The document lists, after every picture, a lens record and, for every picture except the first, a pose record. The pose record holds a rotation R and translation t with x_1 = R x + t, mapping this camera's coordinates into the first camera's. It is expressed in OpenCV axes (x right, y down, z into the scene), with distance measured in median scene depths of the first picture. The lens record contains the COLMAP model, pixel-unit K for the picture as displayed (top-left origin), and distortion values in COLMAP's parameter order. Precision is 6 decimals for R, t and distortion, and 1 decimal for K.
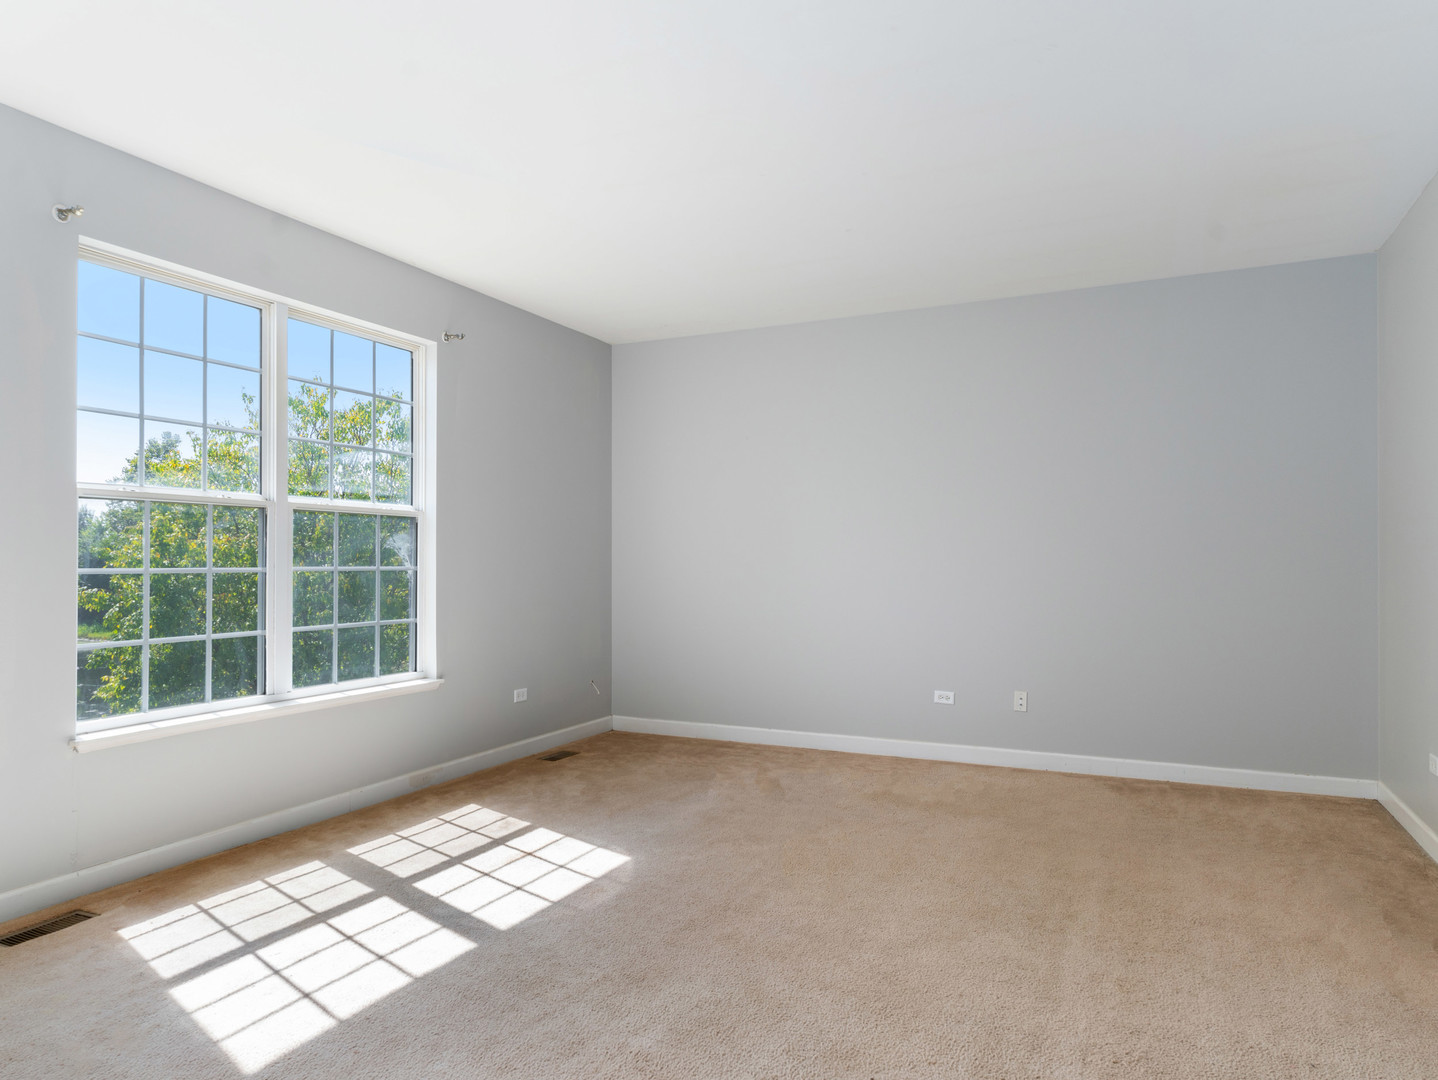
lens RADIAL K [[916.8, 0, 719.0], [0, 916.8, 540.0], [0, 0, 1]] dist [-0.020733, 0.000628]
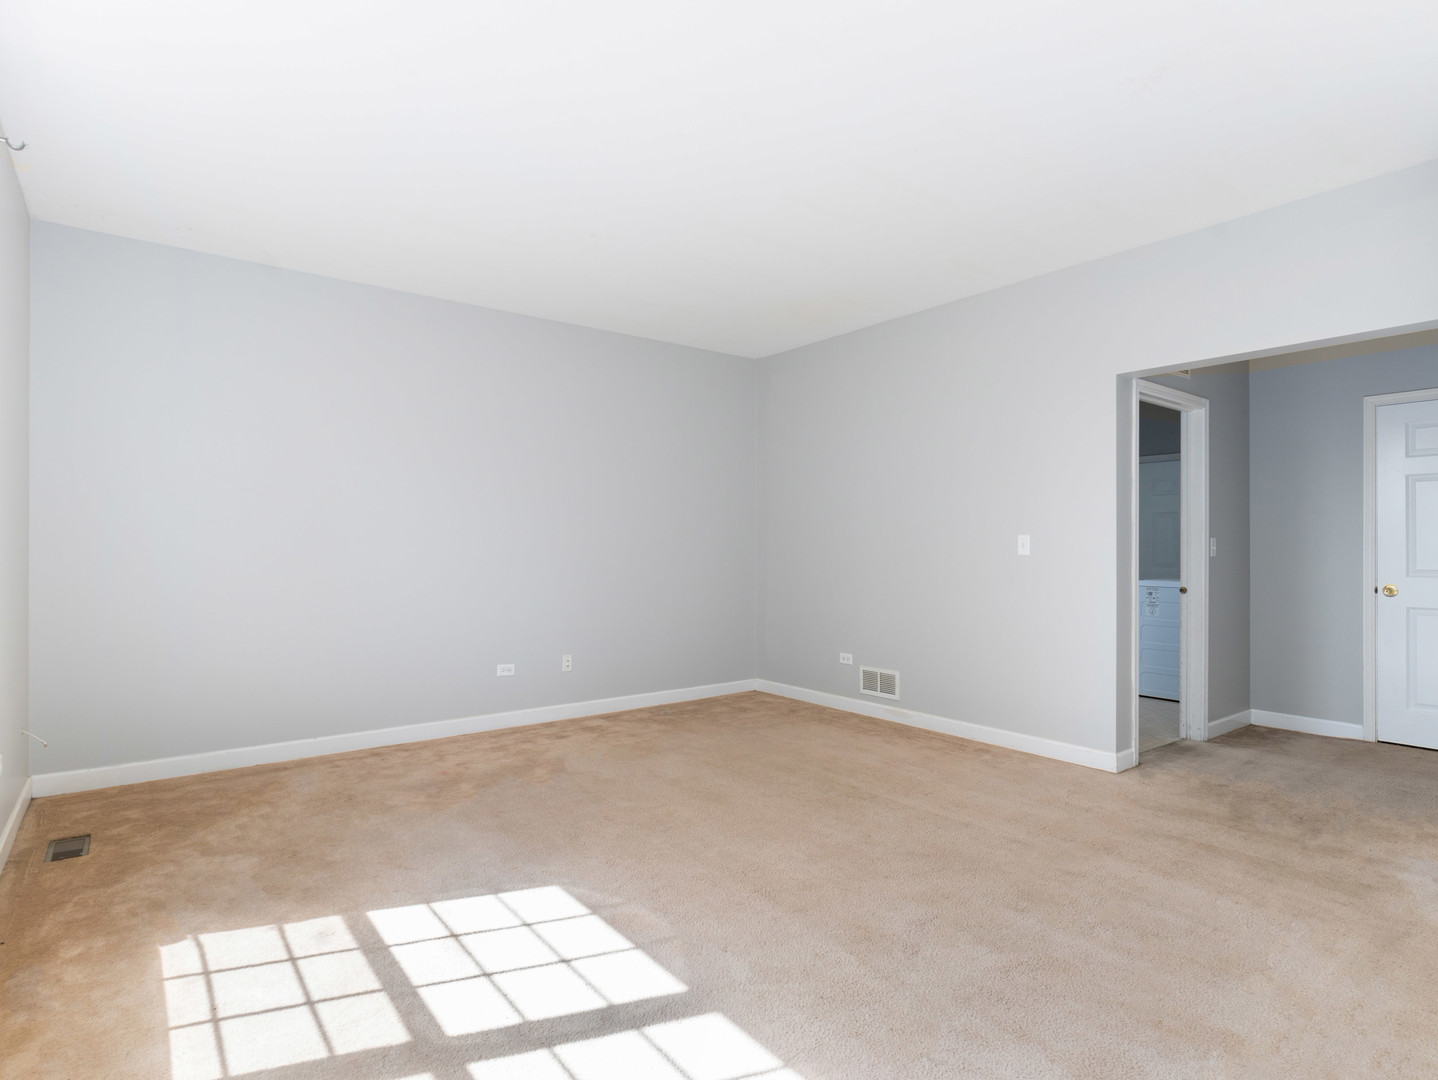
lens RADIAL K [[773.4, 0, 723.4], [0, 773.4, 563.4], [0, 0, 1]] dist [-0.014166, -0.000134]
pose [[0.449830, -0.018924, 0.892914, -0.630684], [-0.017068, 0.999411, 0.029780, 0.020040], [-0.892951, -0.028636, 0.449242, 0.512205]]
